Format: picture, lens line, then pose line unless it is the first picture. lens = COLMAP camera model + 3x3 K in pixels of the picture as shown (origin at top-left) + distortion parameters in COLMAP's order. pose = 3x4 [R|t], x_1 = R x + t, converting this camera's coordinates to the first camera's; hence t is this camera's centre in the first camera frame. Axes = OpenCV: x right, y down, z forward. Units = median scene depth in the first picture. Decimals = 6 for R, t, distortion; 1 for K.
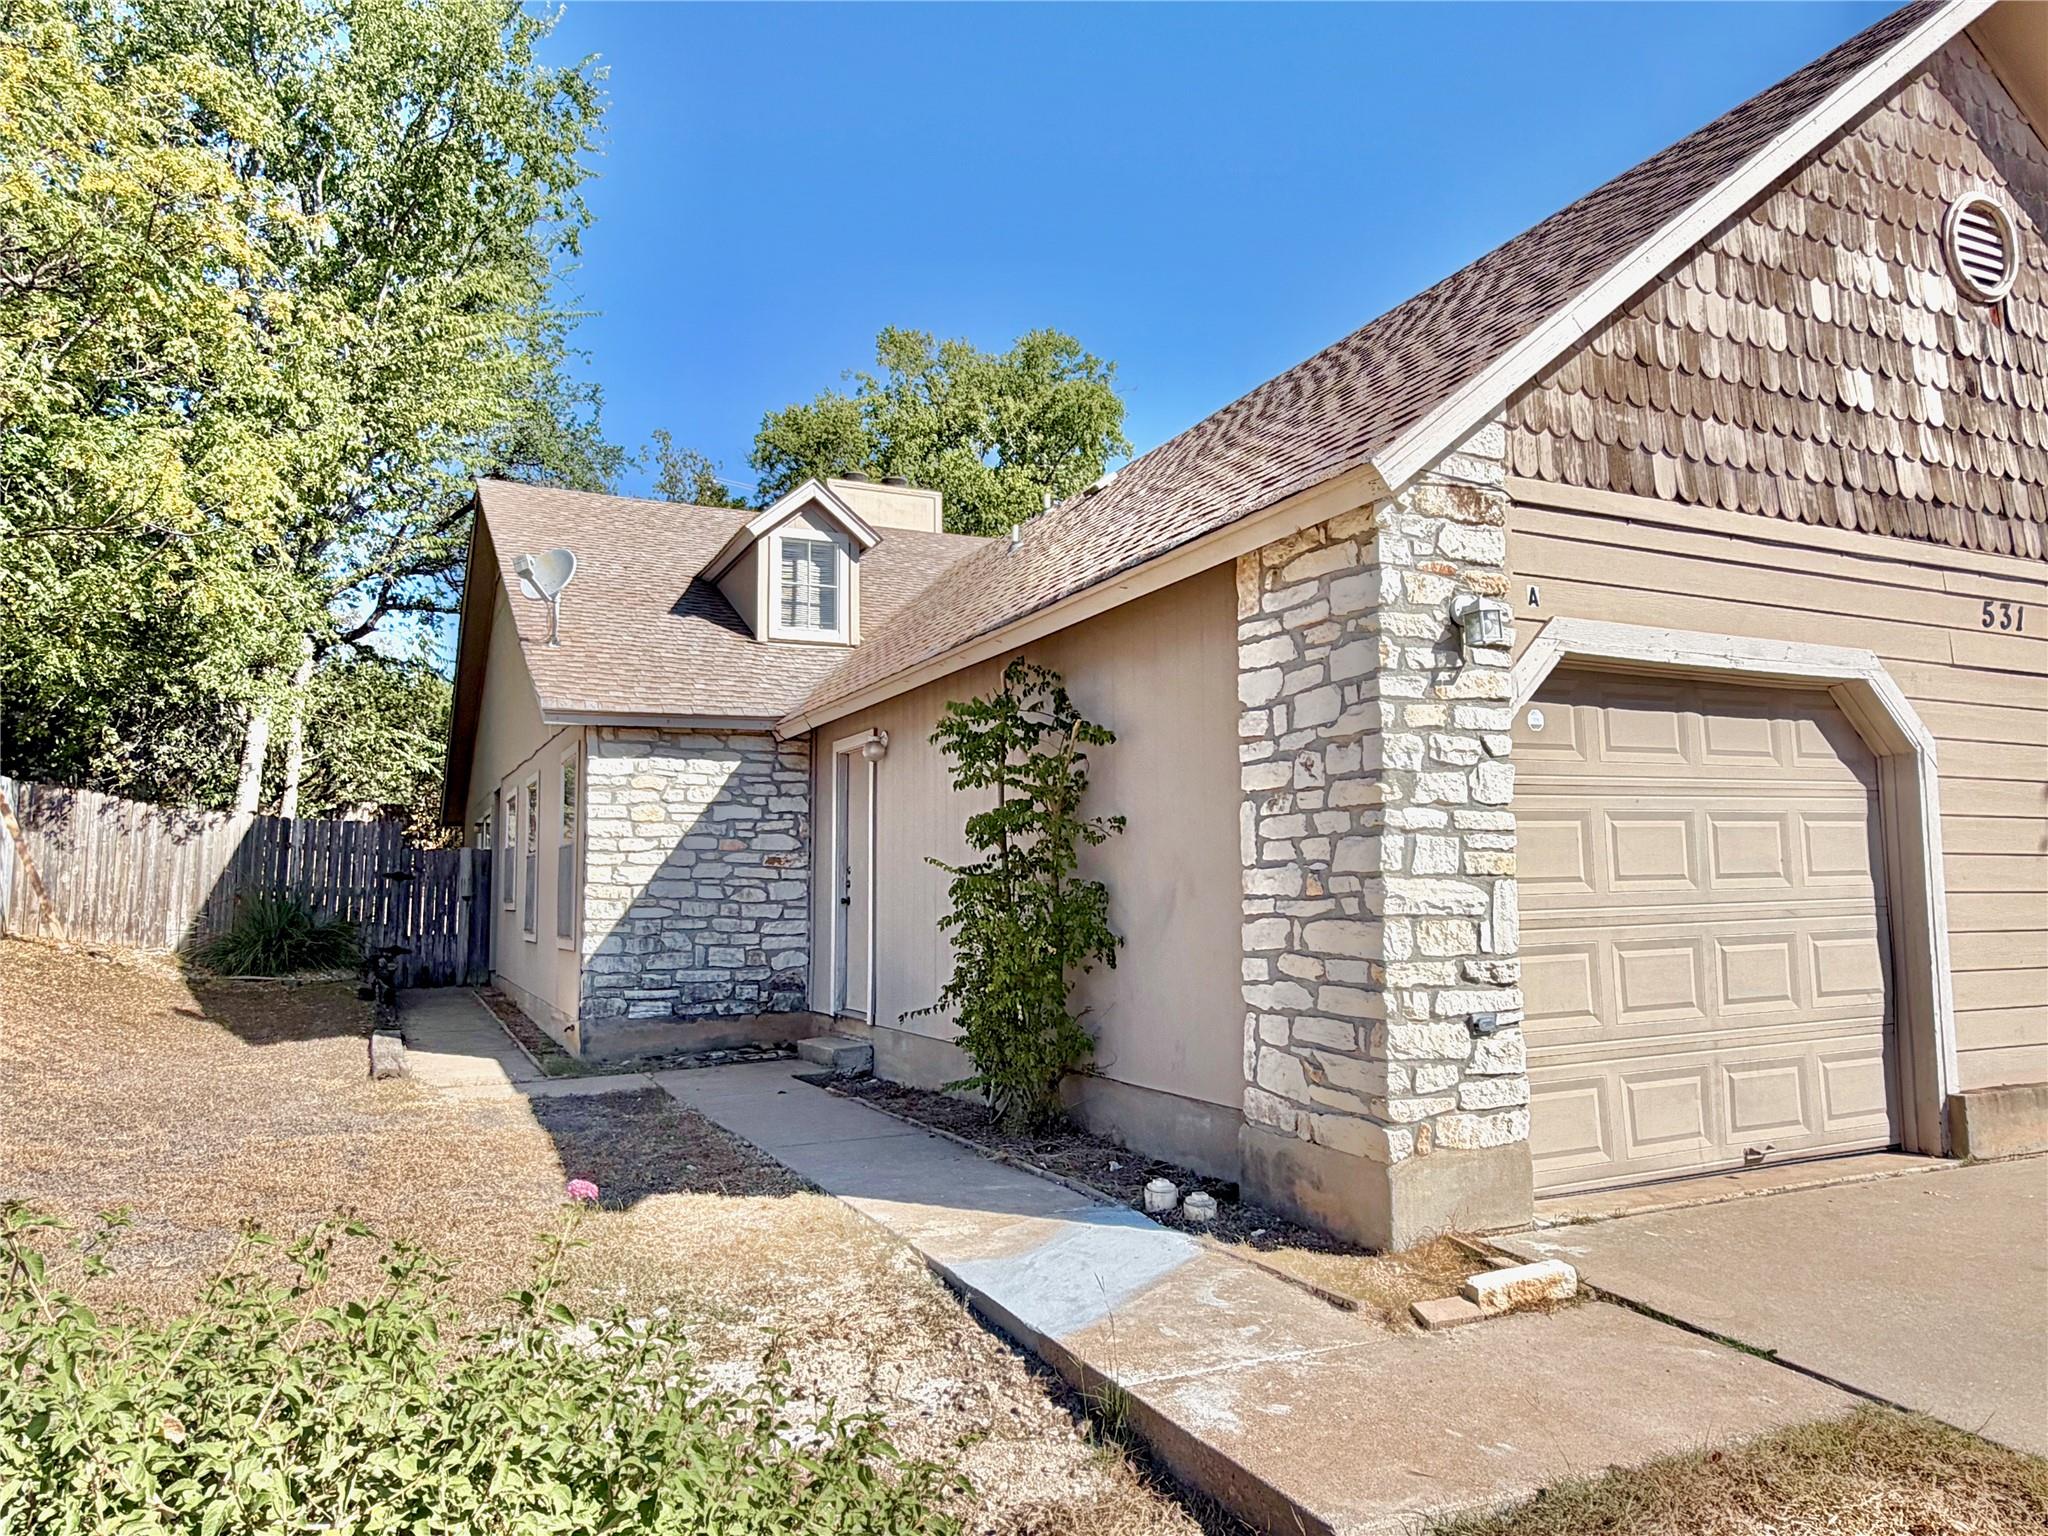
lens RADIAL K [[1321.6, 0, 1024.0], [0, 1321.6, 768.0], [0, 0, 1]] dist [-0.002902, 0.000859]
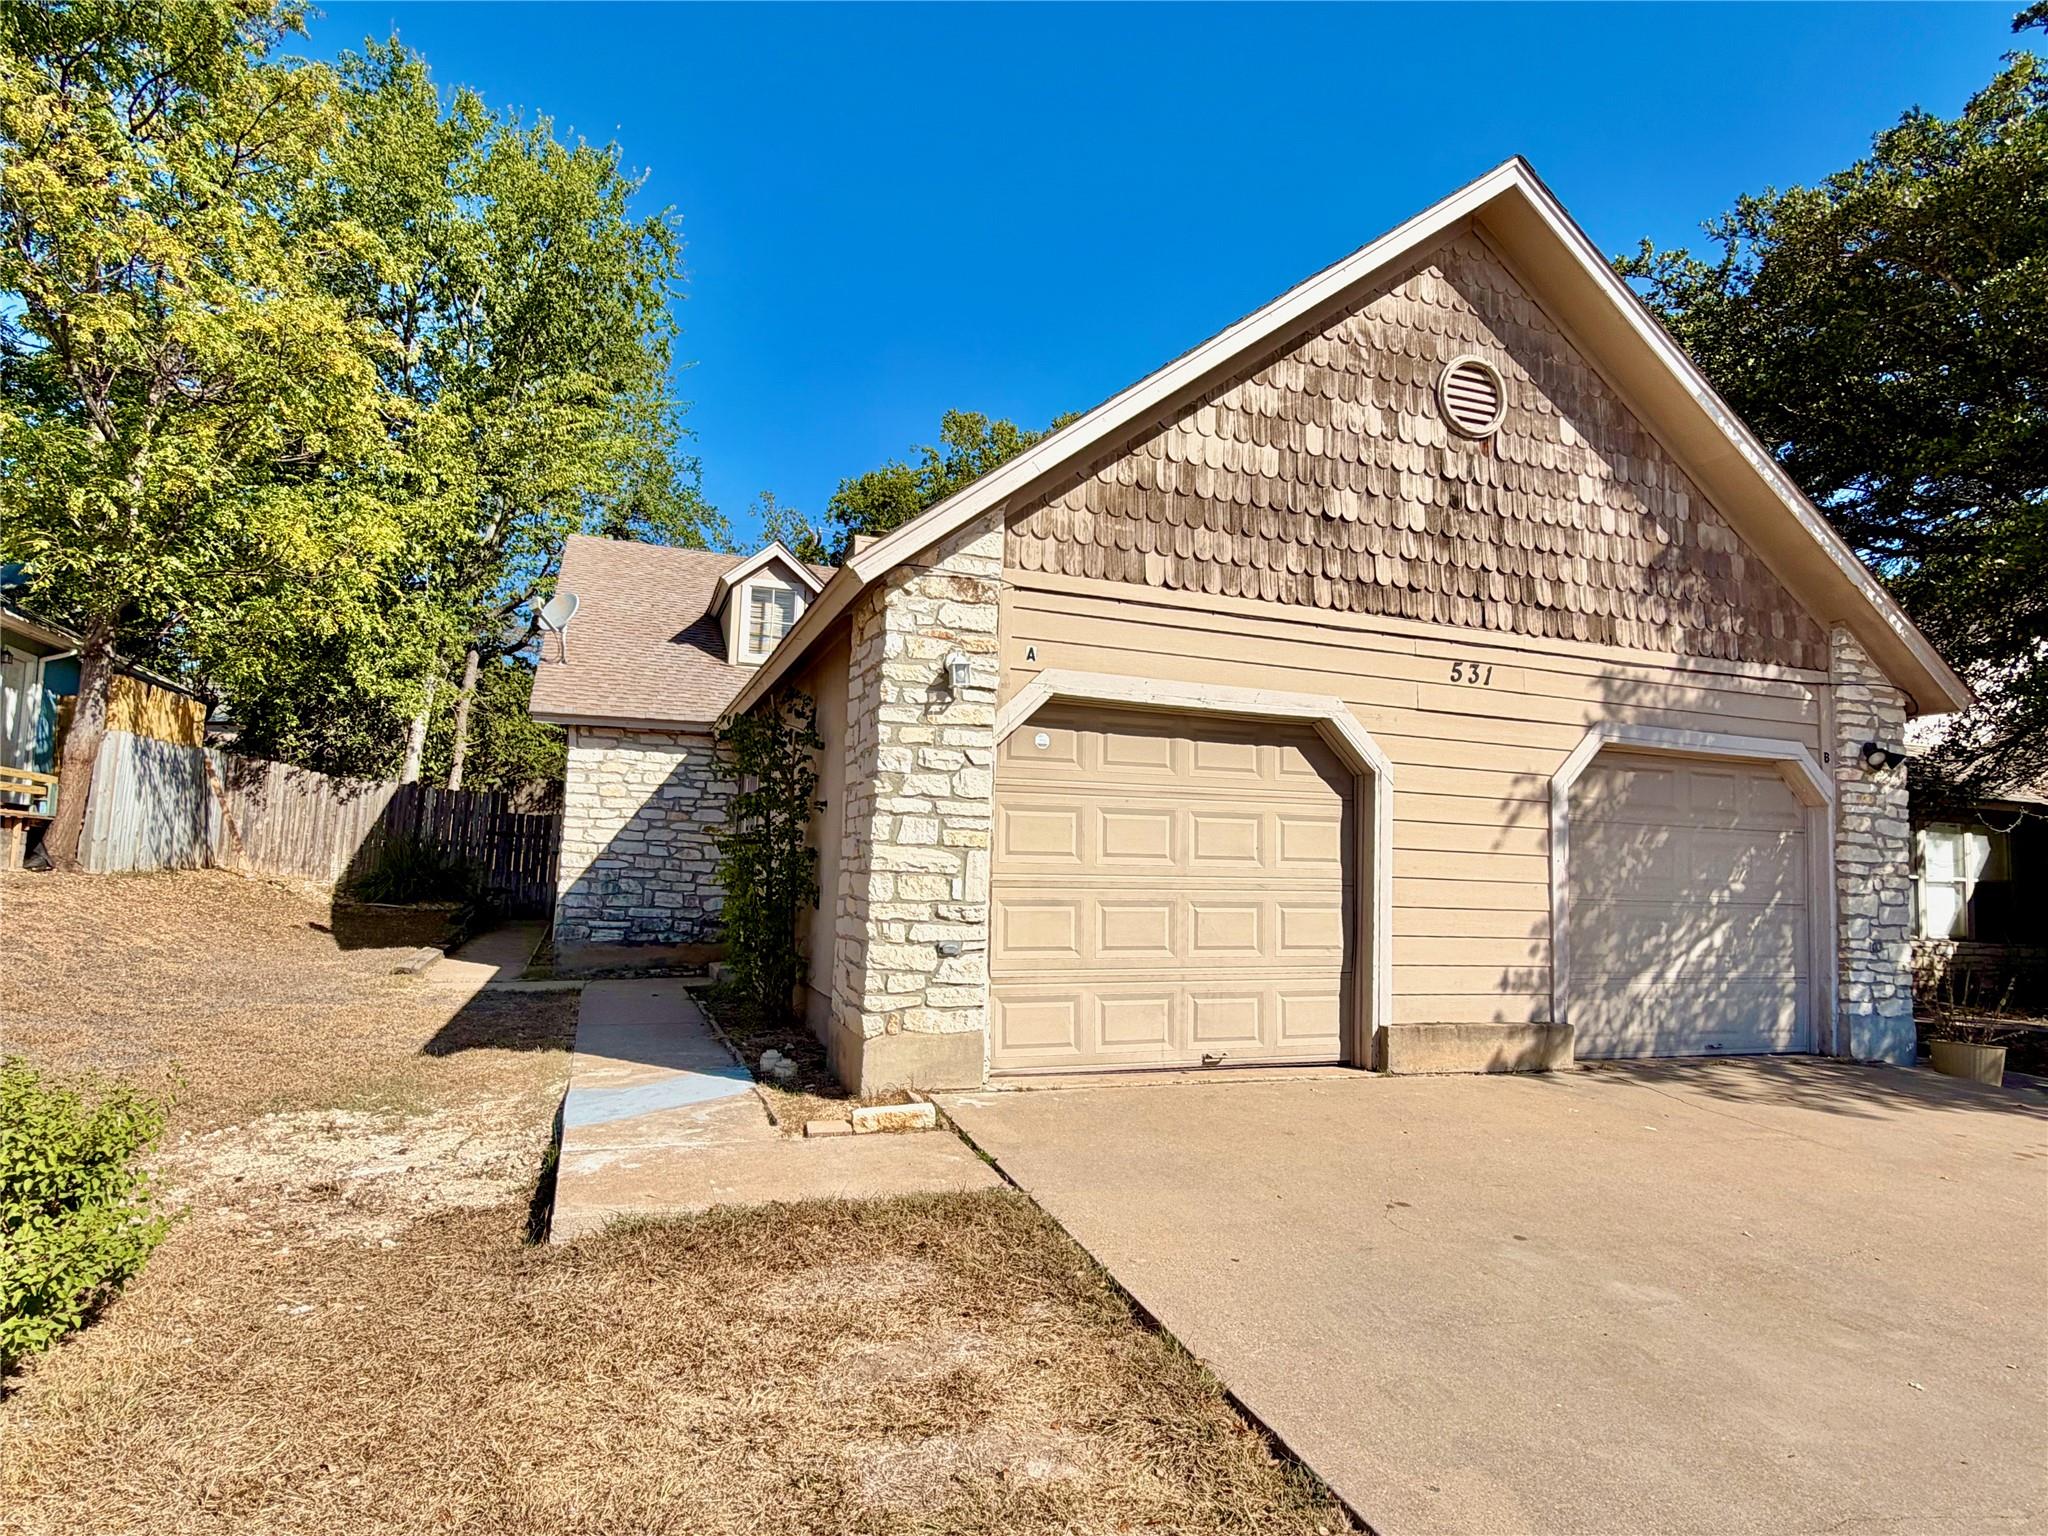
lens RADIAL K [[1099.9, 0, 1024.0], [0, 1099.9, 768.0], [0, 0, 1]] dist [-0.000475, -0.000148]
pose [[0.995890, 0.032221, -0.084650, 0.414000], [-0.032243, 0.999479, 0.001116, -0.006785], [0.084642, 0.001618, 0.996410, -0.156115]]
